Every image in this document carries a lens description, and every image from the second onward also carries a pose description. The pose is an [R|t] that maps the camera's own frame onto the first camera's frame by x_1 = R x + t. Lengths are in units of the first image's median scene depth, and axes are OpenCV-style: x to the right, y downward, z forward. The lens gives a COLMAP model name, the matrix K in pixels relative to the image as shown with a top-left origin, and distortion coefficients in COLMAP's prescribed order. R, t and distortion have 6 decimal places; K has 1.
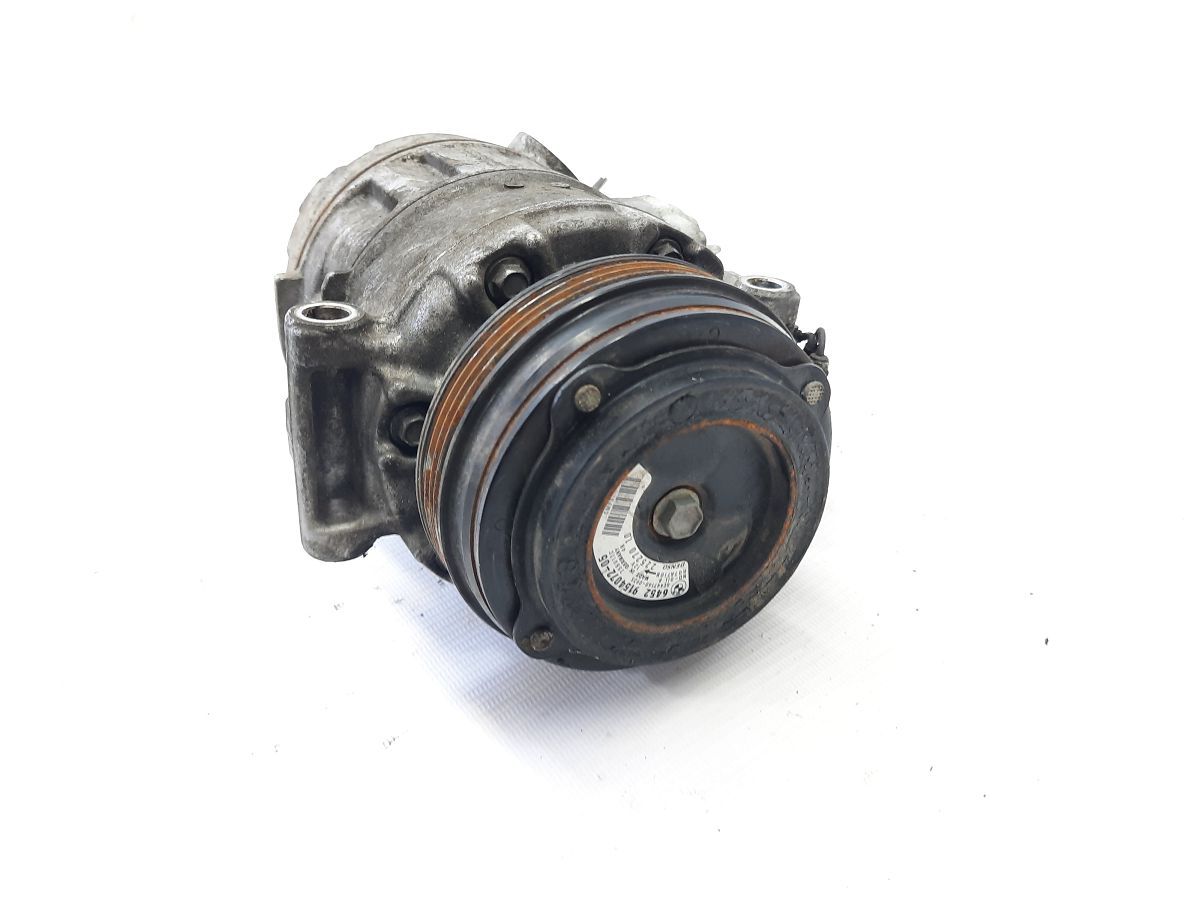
lens RADIAL K [[939.3, 0, 603.1], [0, 939.3, 445.0], [0, 0, 1]] dist [-0.033631, -0.046151]
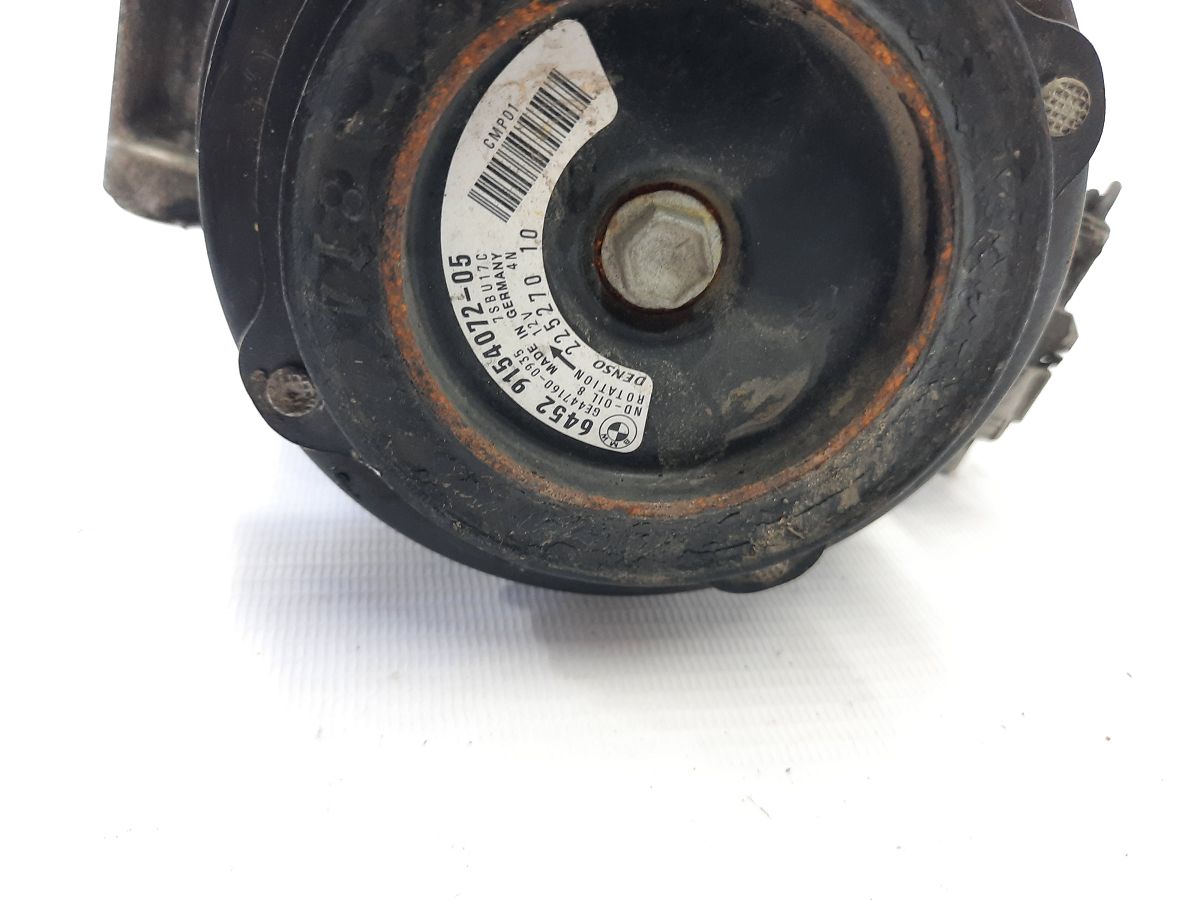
lens RADIAL K [[939.3, 0, 593.2], [0, 939.3, 453.2], [0, 0, 1]] dist [-0.033631, -0.046151]
pose [[0.896625, 0.369453, -0.244065, 0.192136], [-0.386564, 0.921936, -0.024547, 0.183150], [0.215943, 0.116356, 0.969448, 0.559547]]
